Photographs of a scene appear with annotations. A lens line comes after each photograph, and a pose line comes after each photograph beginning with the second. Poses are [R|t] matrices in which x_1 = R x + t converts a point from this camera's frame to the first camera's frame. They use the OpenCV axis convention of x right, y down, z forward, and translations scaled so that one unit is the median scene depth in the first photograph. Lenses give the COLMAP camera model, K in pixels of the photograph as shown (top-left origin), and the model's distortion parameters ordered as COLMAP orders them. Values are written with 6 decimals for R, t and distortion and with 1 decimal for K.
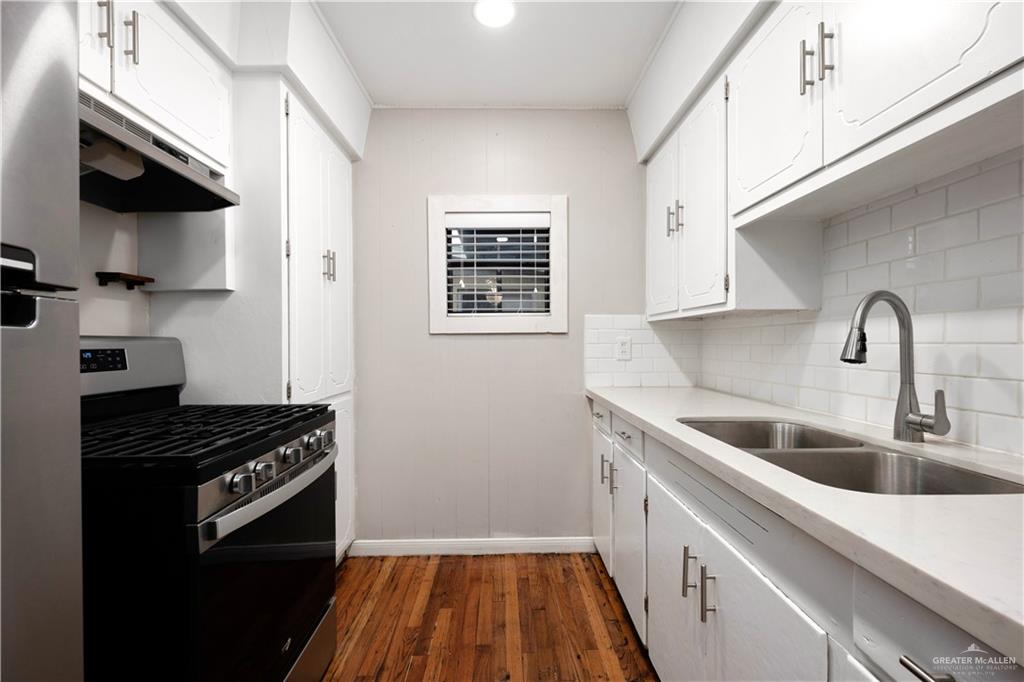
lens RADIAL K [[474.8, 0, 512.0], [0, 474.8, 341.0], [0, 0, 1]] dist [0.001792, 0.000351]
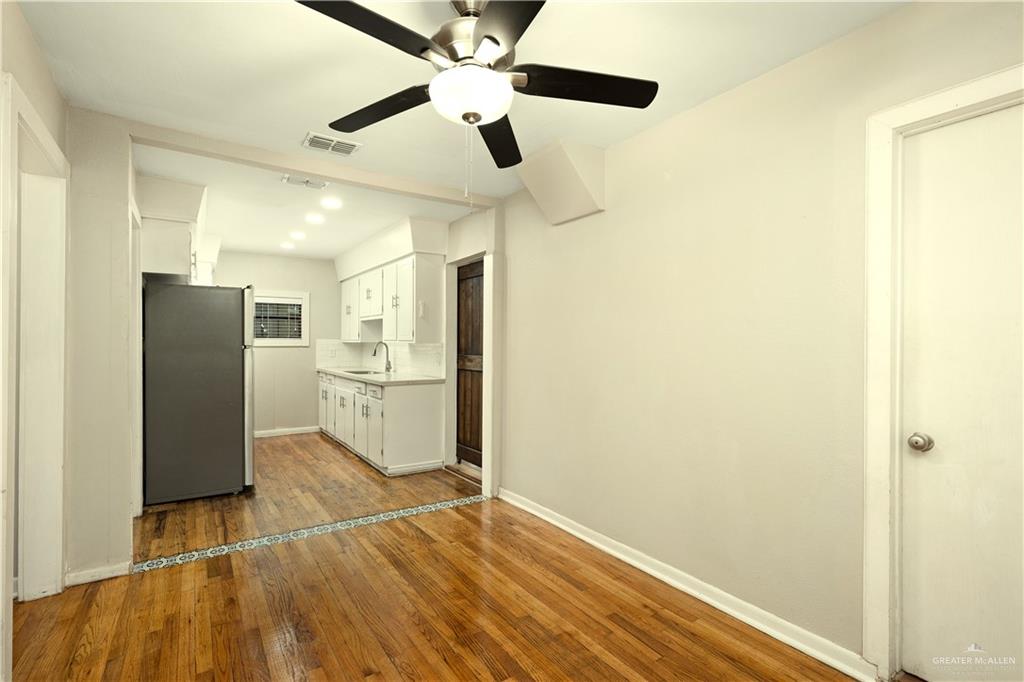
lens RADIAL K [[474.8, 0, 512.0], [0, 474.8, 341.0], [0, 0, 1]] dist [0.001792, 0.000351]
pose [[0.842876, 0.013097, 0.537949, -0.336512], [-0.009670, 0.999911, -0.009193, -0.032733], [-0.538021, 0.002547, 0.842927, -1.739880]]
